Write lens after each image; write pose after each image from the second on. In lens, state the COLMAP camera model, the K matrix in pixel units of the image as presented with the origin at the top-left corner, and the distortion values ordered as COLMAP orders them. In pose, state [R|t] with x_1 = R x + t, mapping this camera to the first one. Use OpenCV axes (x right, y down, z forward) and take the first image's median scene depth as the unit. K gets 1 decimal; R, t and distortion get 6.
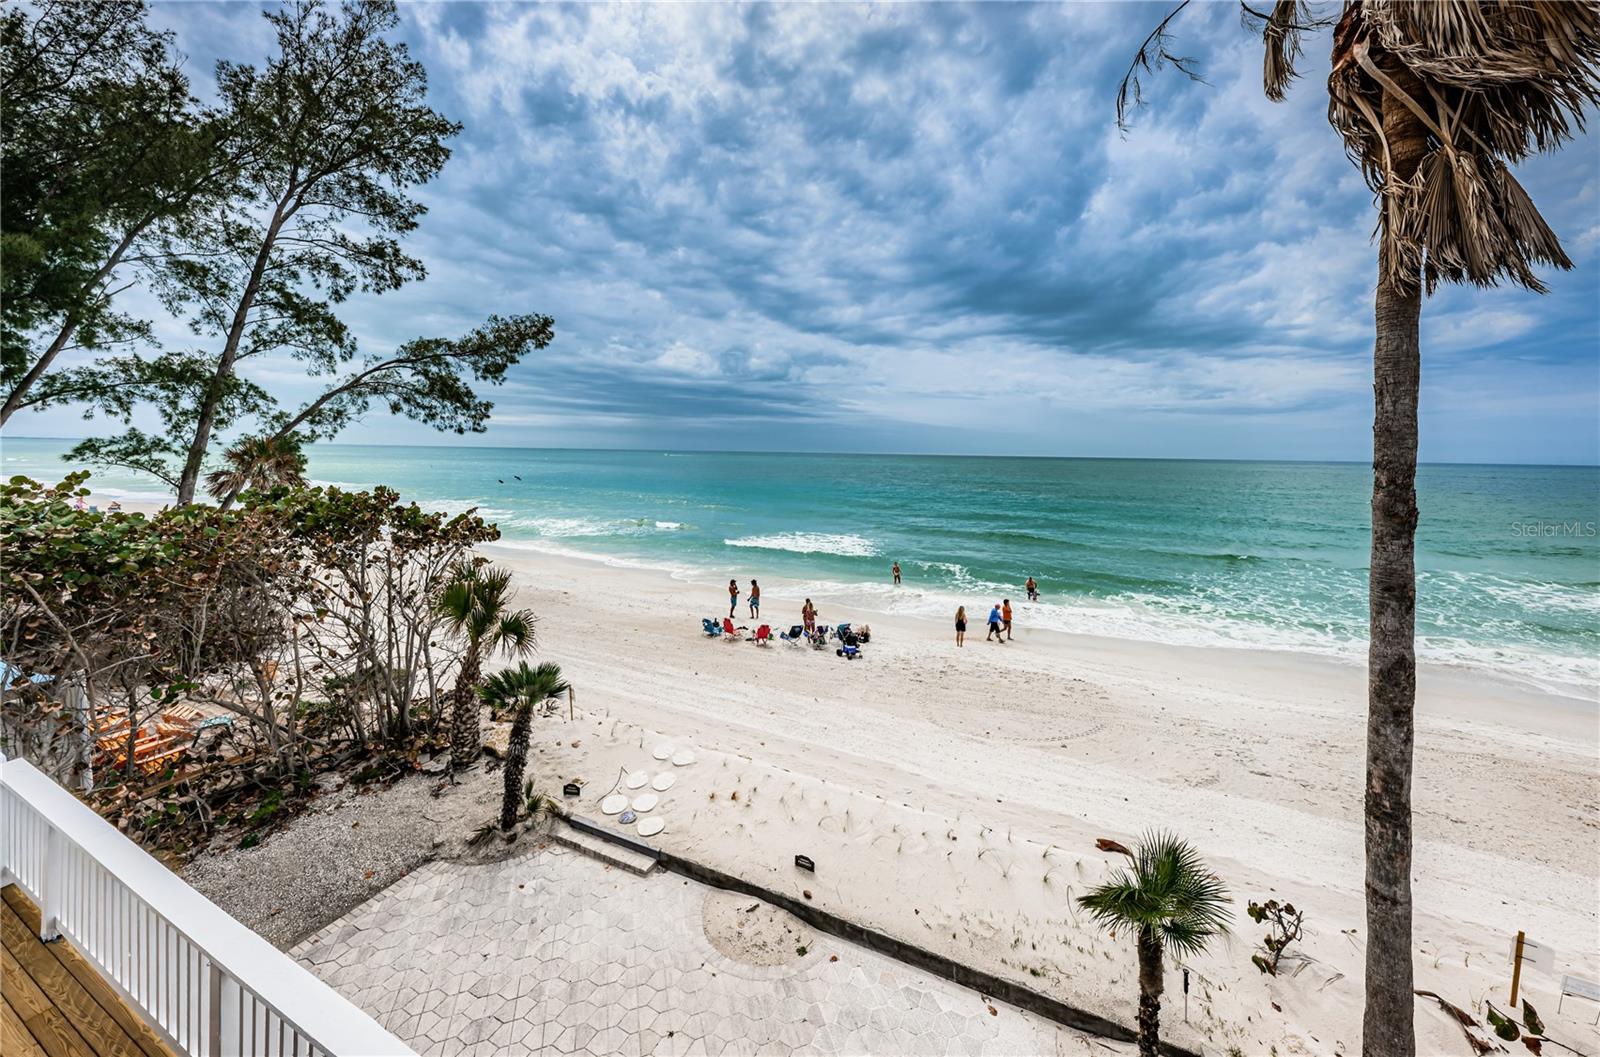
lens RADIAL K [[568.4, 0, 793.6], [0, 568.4, 492.6], [0, 0, 1]] dist [0.006792, -0.001211]
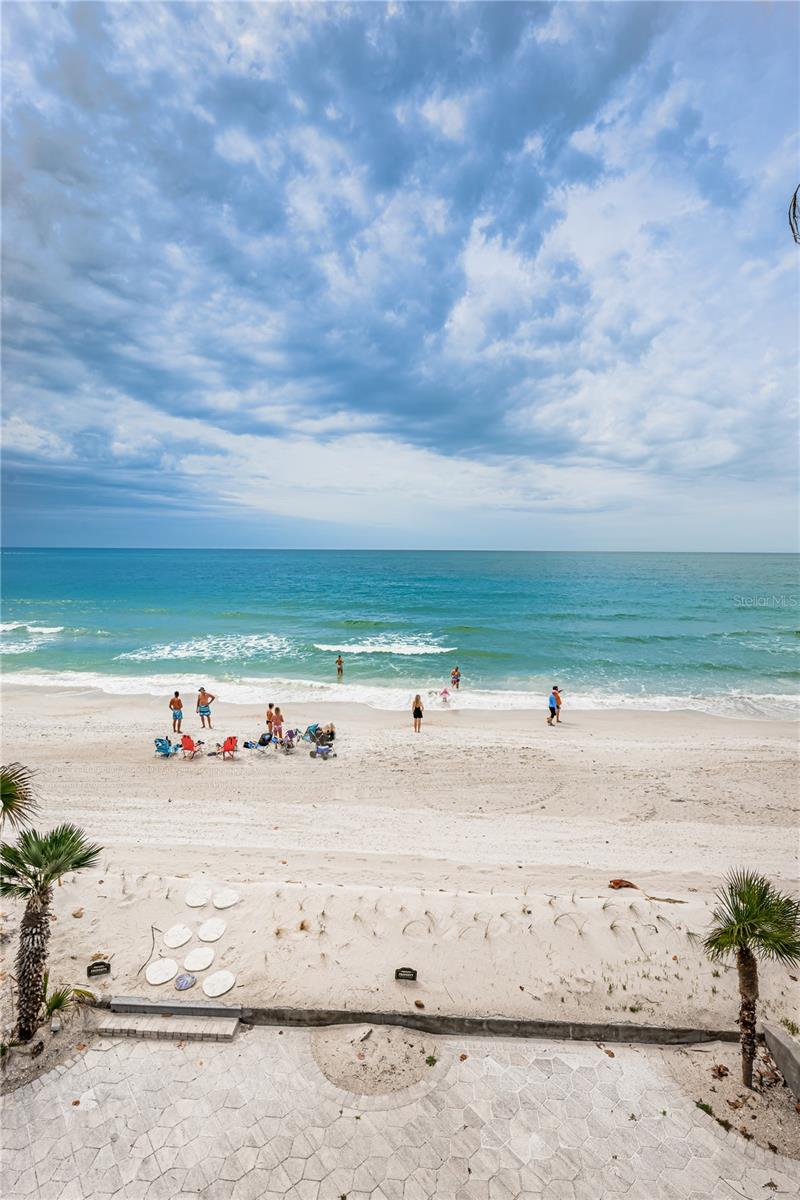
lens RADIAL K [[561.7, 0, 399.4], [0, 561.7, 640.2], [0, 0, 1]] dist [0.003350, 0.000225]
pose [[0.928659, -0.068252, 0.364601, -0.116108], [0.034361, 0.994528, 0.098653, -0.004673], [-0.369339, -0.079087, 0.925923, 0.061655]]
